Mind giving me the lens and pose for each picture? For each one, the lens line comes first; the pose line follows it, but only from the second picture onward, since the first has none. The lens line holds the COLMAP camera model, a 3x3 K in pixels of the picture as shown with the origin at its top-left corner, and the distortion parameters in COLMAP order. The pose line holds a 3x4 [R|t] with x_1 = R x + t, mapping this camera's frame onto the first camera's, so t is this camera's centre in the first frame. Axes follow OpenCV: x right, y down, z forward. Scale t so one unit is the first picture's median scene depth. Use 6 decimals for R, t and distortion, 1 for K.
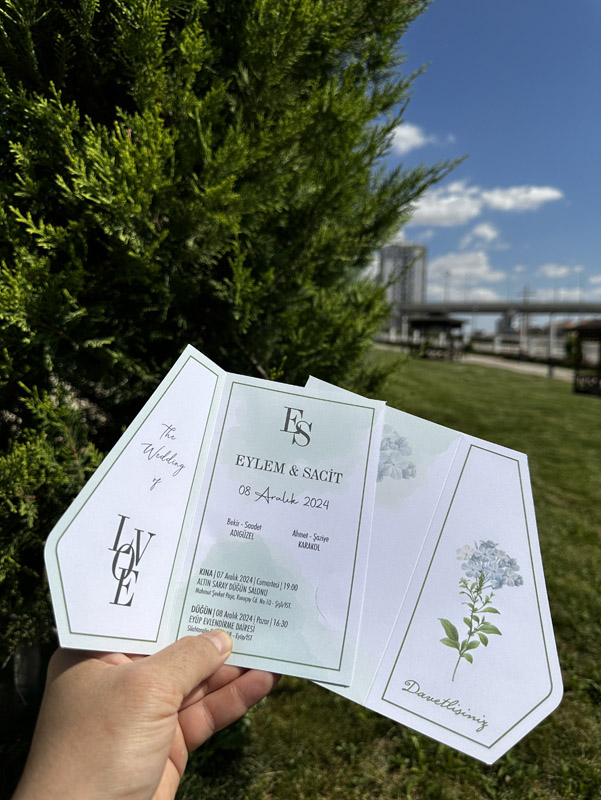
lens RADIAL K [[566.3, 0, 302.1], [0, 566.3, 403.0], [0, 0, 1]] dist [-0.020502, -0.007200]
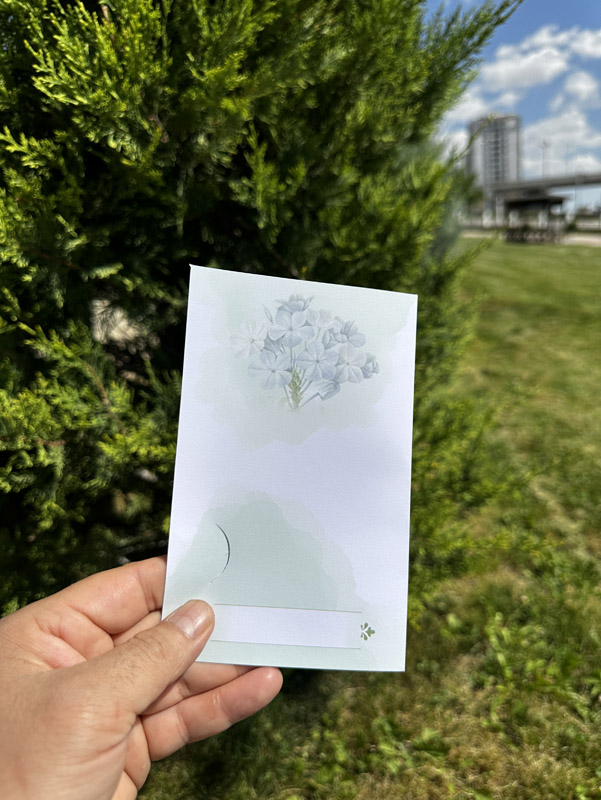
lens RADIAL K [[574.1, 0, 309.2], [0, 574.1, 397.5], [0, 0, 1]] dist [-0.042378, 0.009007]
pose [[0.986870, -0.054023, -0.152212, 0.061007], [0.077683, 0.985002, 0.154066, -0.016330], [0.141606, -0.163867, 0.976266, 0.098432]]
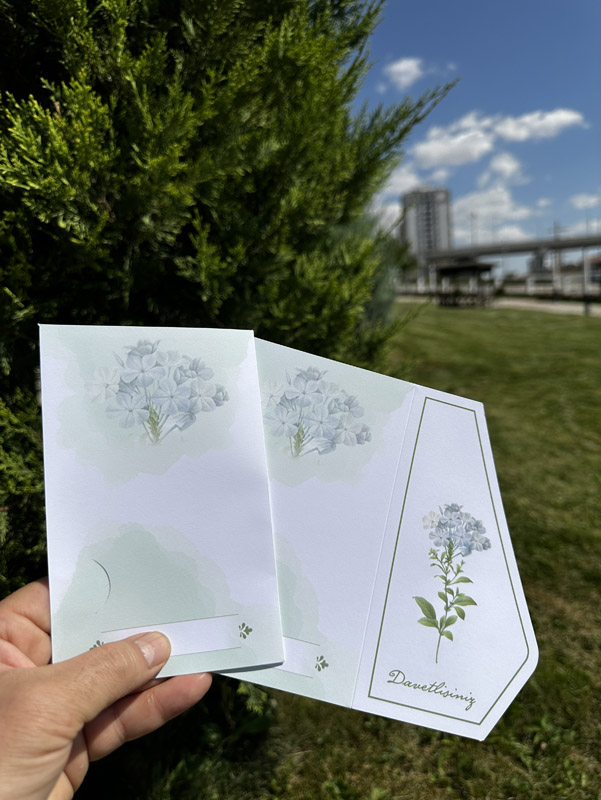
lens RADIAL K [[568.4, 0, 305.7], [0, 568.4, 402.9], [0, 0, 1]] dist [-0.020966, -0.008183]
pose [[0.994939, -0.083018, -0.056602, 0.072749], [0.086664, 0.994094, 0.065326, -0.021384], [0.050844, -0.069901, 0.996257, 0.060358]]
